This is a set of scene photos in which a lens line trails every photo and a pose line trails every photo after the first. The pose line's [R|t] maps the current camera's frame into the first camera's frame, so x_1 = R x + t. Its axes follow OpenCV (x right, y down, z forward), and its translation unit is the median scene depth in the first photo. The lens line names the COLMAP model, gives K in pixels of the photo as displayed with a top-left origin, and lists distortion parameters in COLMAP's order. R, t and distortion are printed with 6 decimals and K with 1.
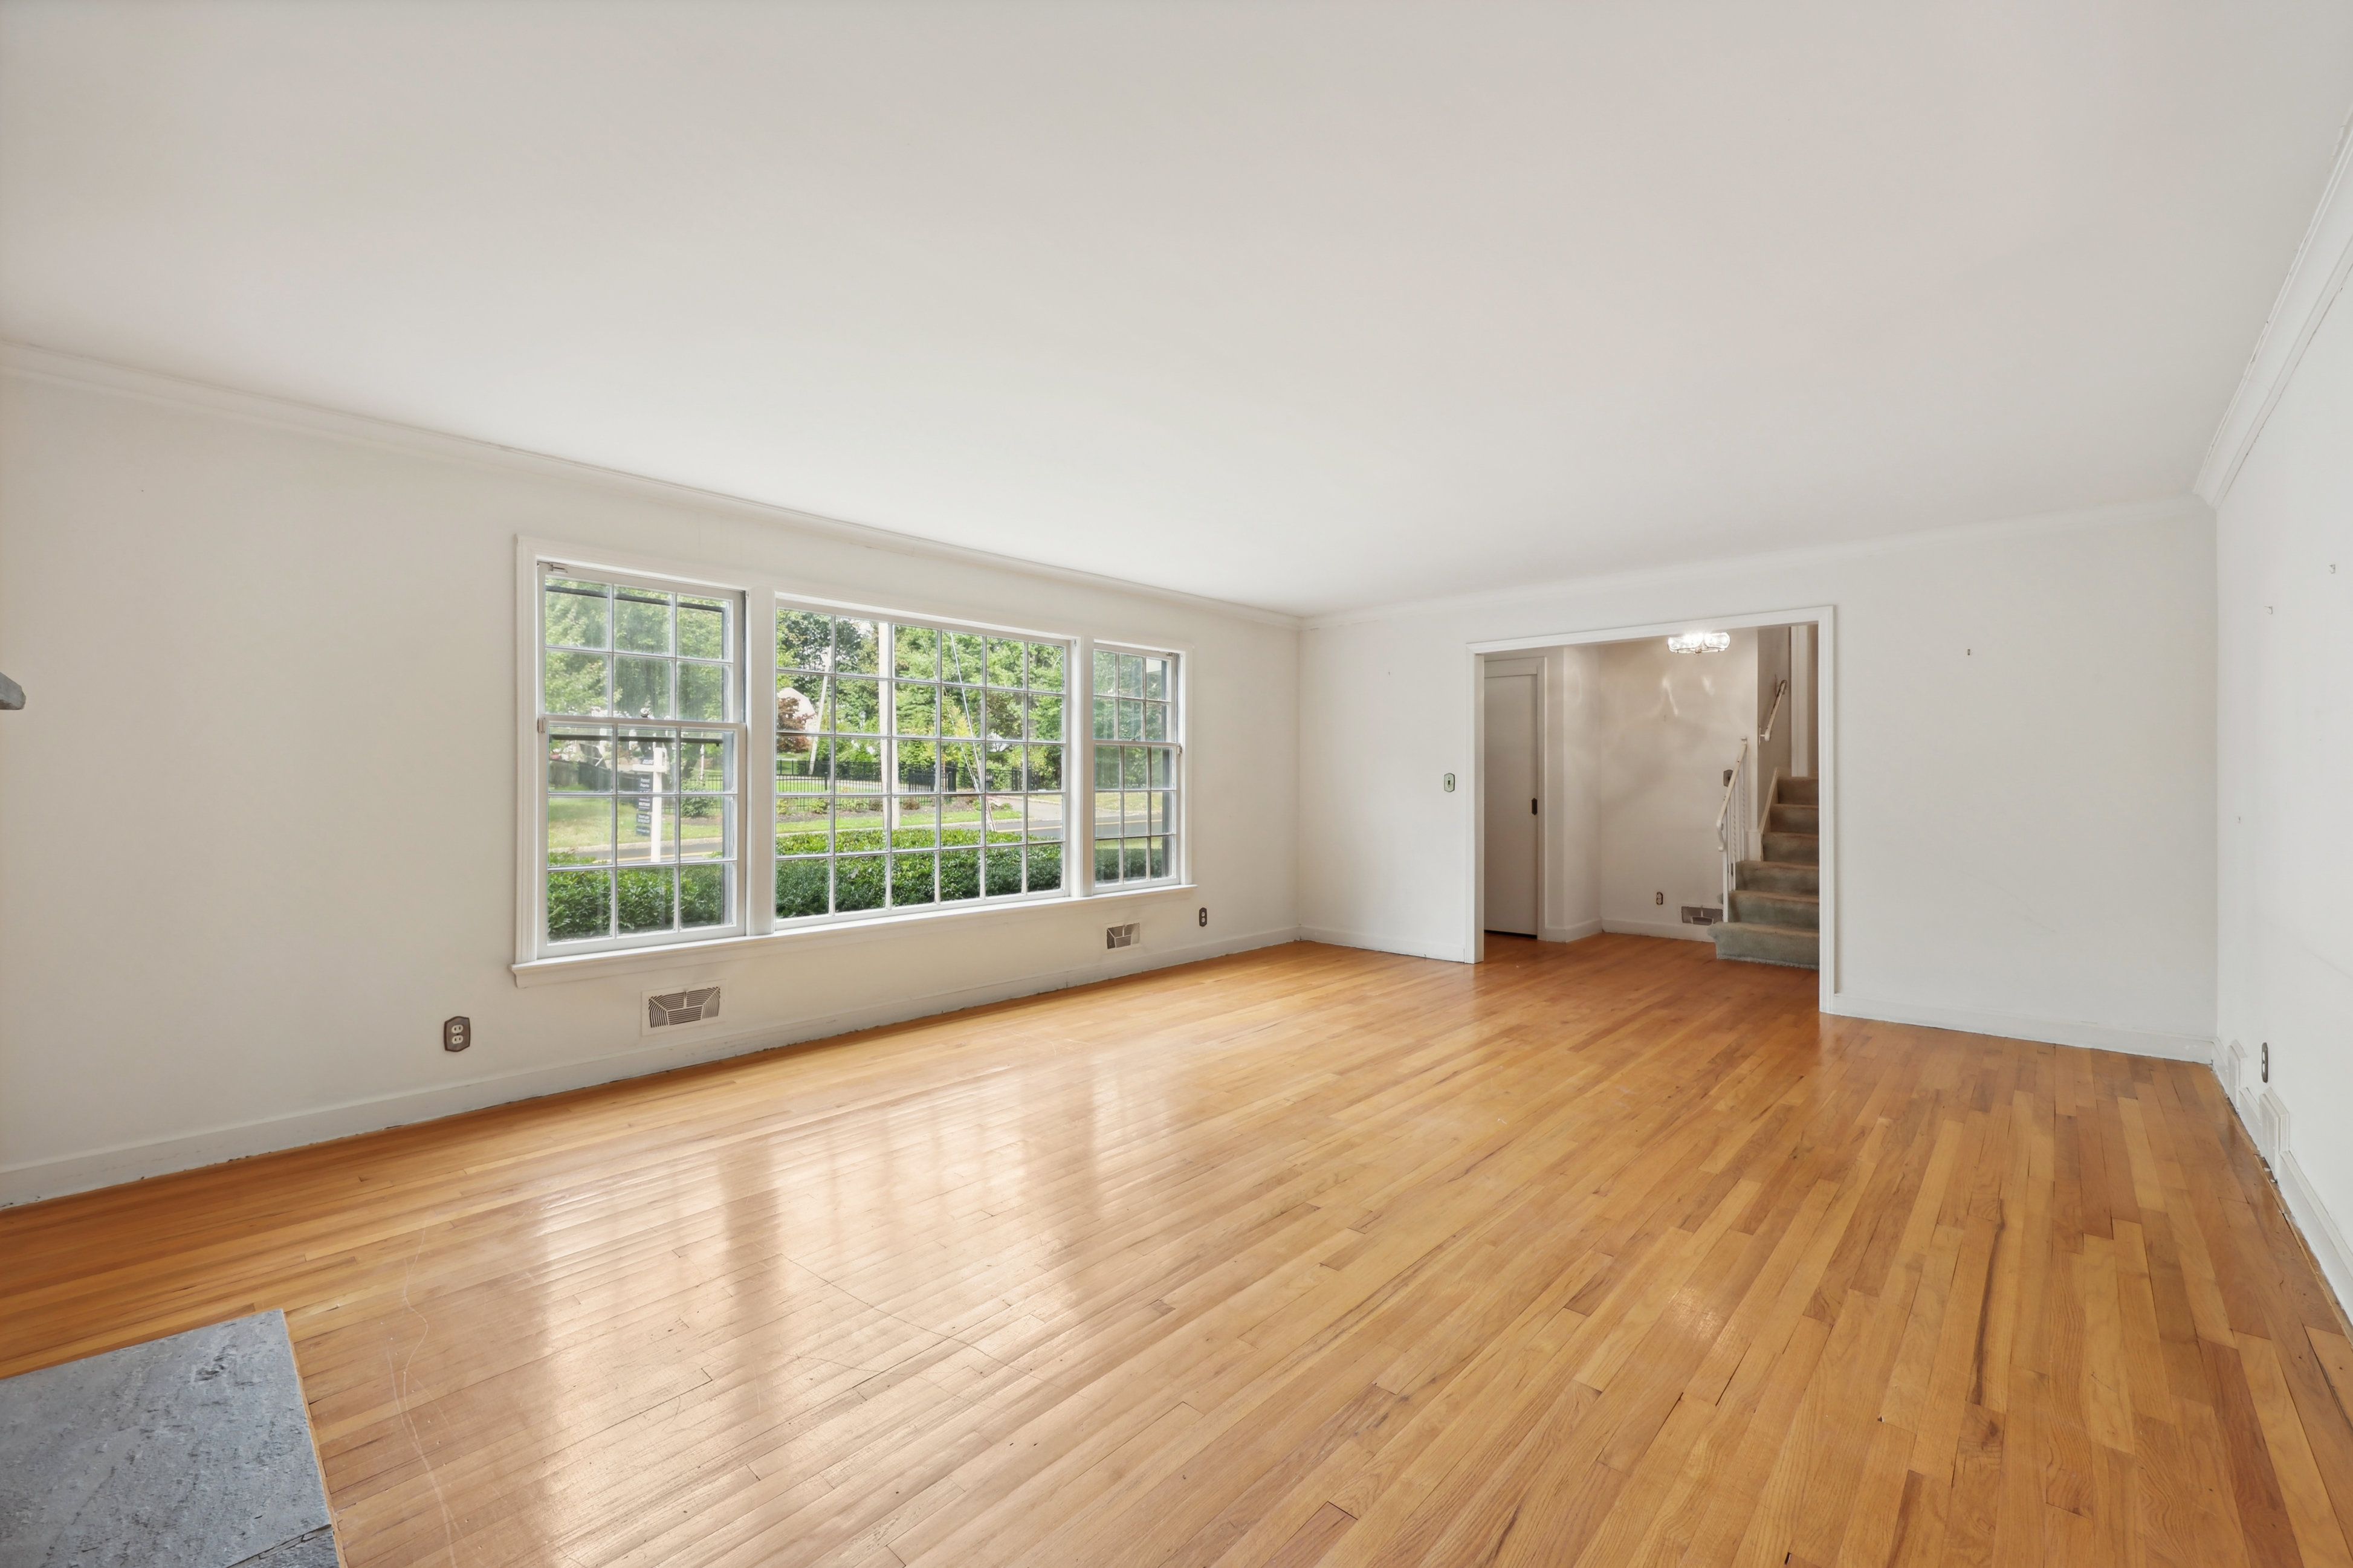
lens RADIAL K [[962.0, 0, 1175.1], [0, 962.0, 777.1], [0, 0, 1]] dist [-0.001602, 0.000411]
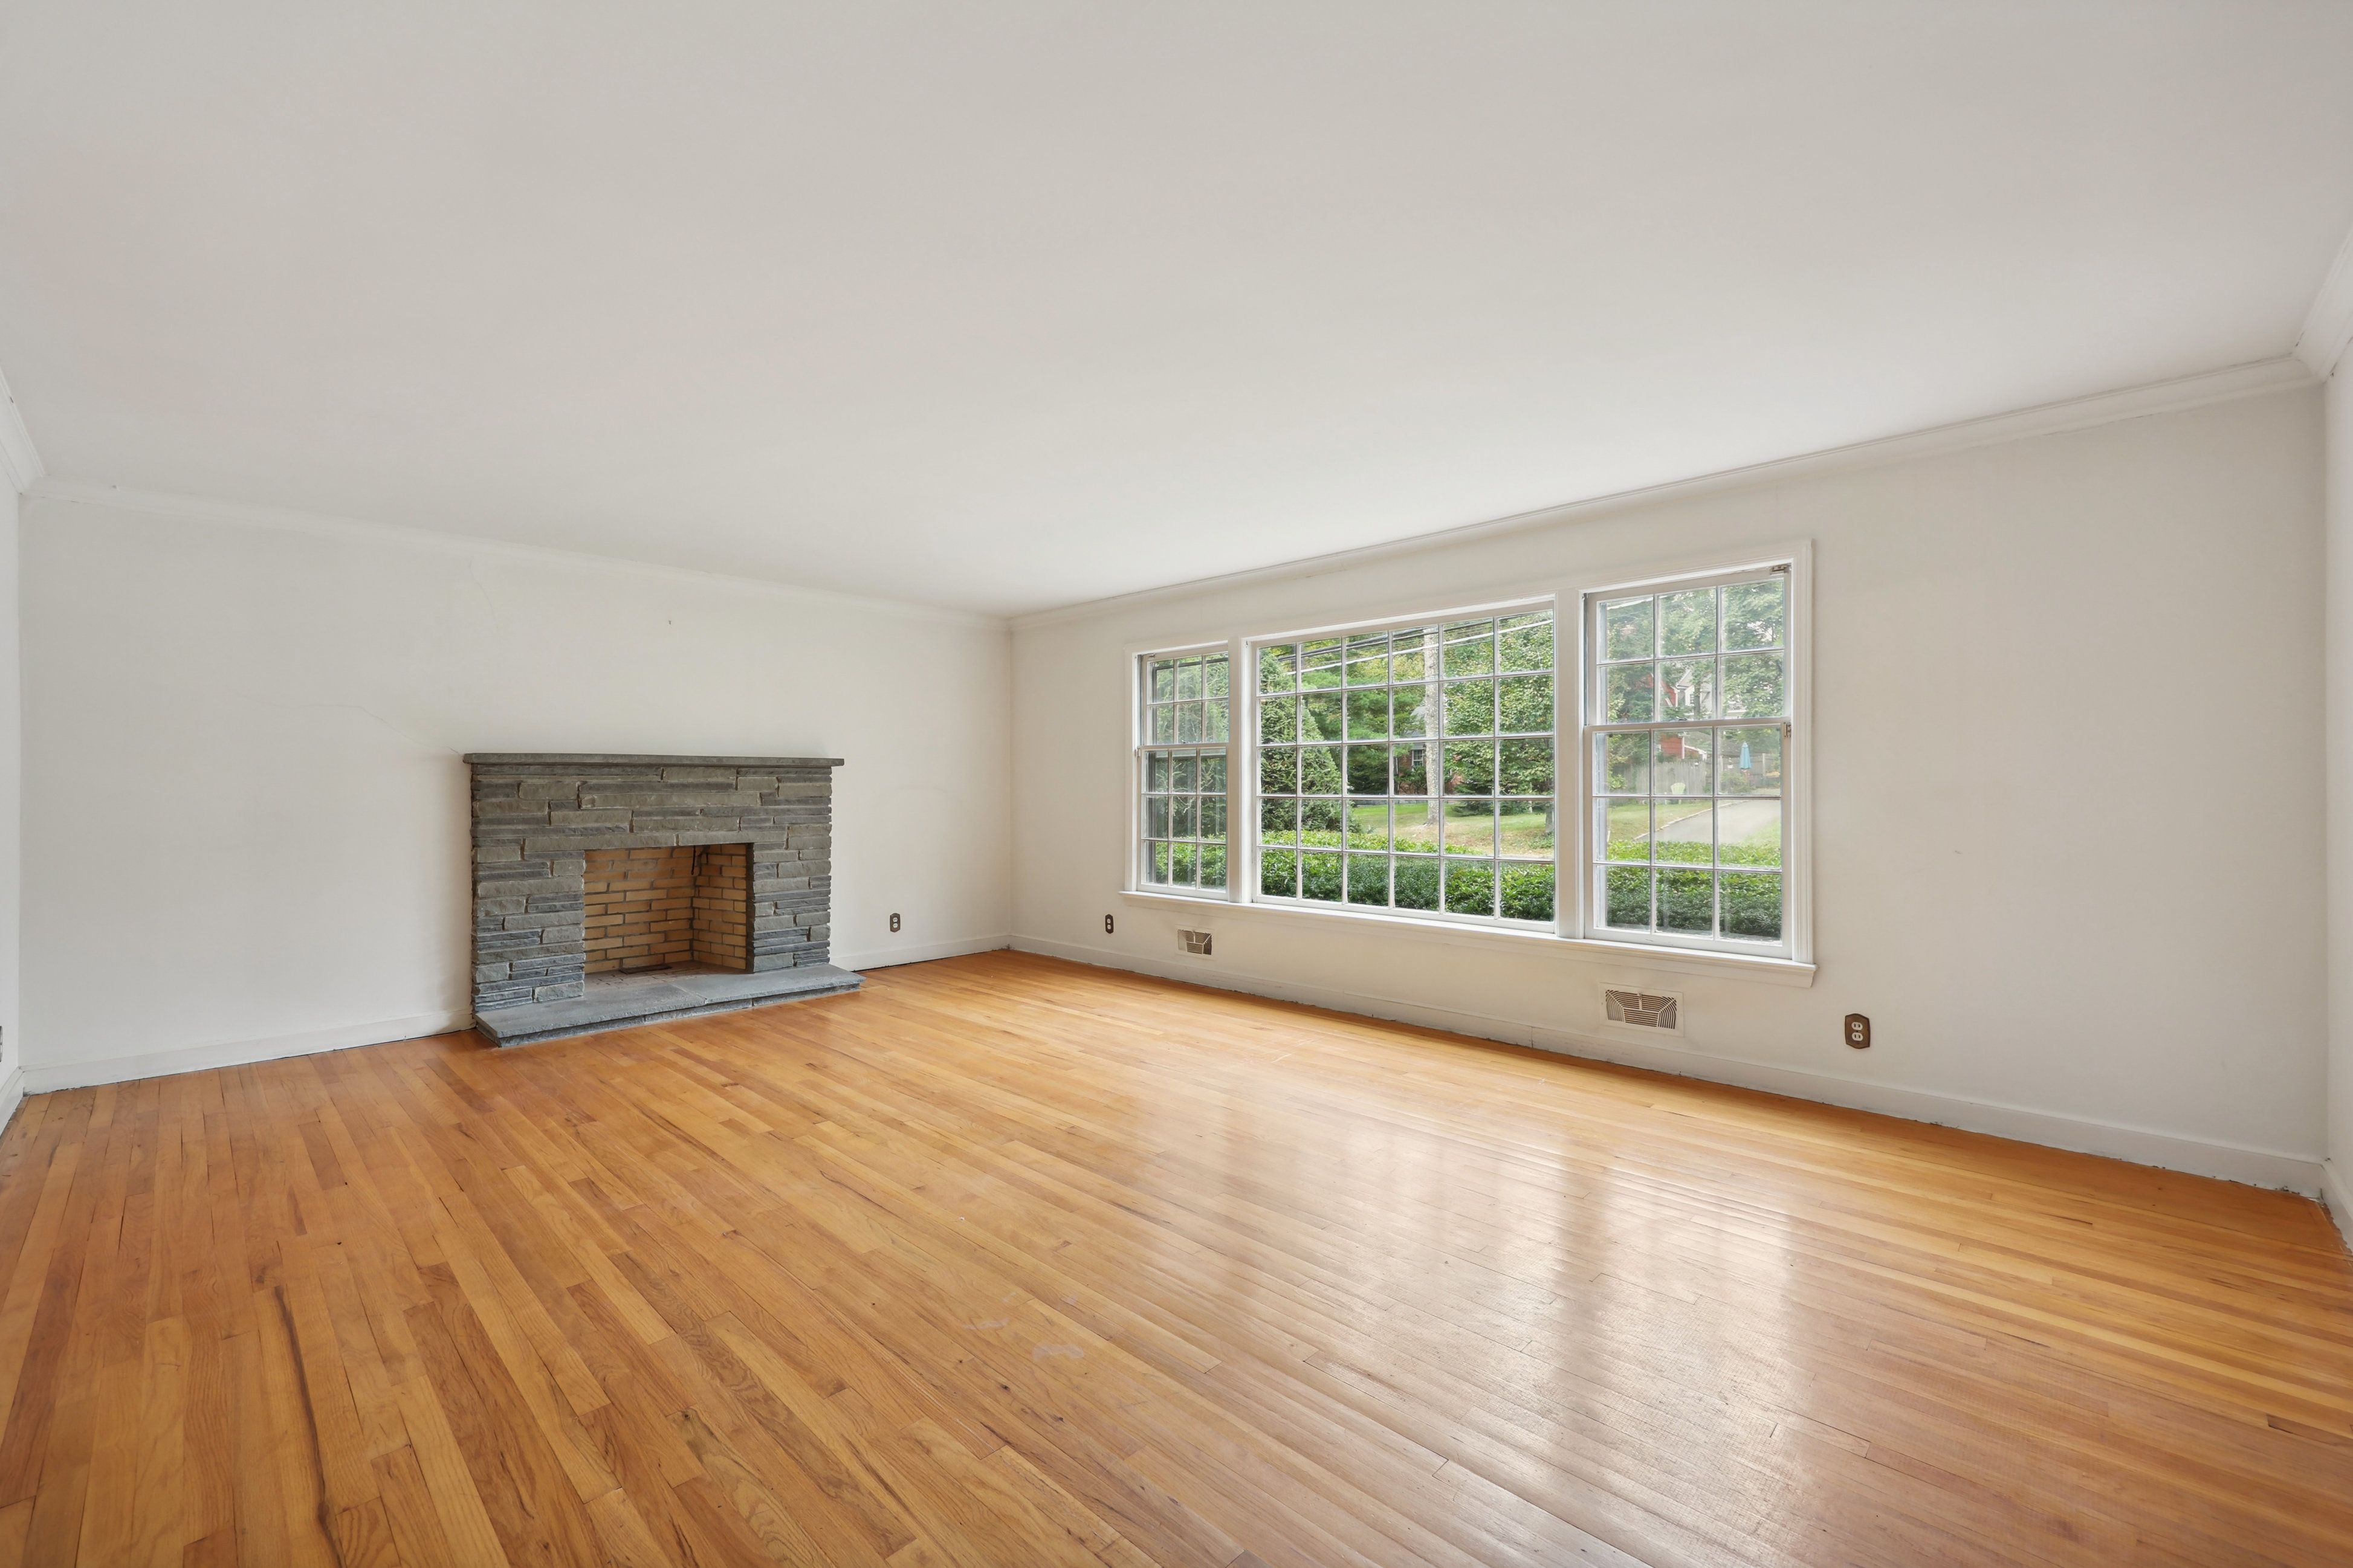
lens RADIAL K [[962.0, 0, 1176.5], [0, 962.0, 788.5], [0, 0, 1]] dist [-0.001602, 0.000411]
pose [[-0.019417, 0.002139, -0.999809, 1.101918], [0.010159, 0.999947, 0.001942, 0.005184], [0.999760, -0.010120, -0.019437, 1.176802]]
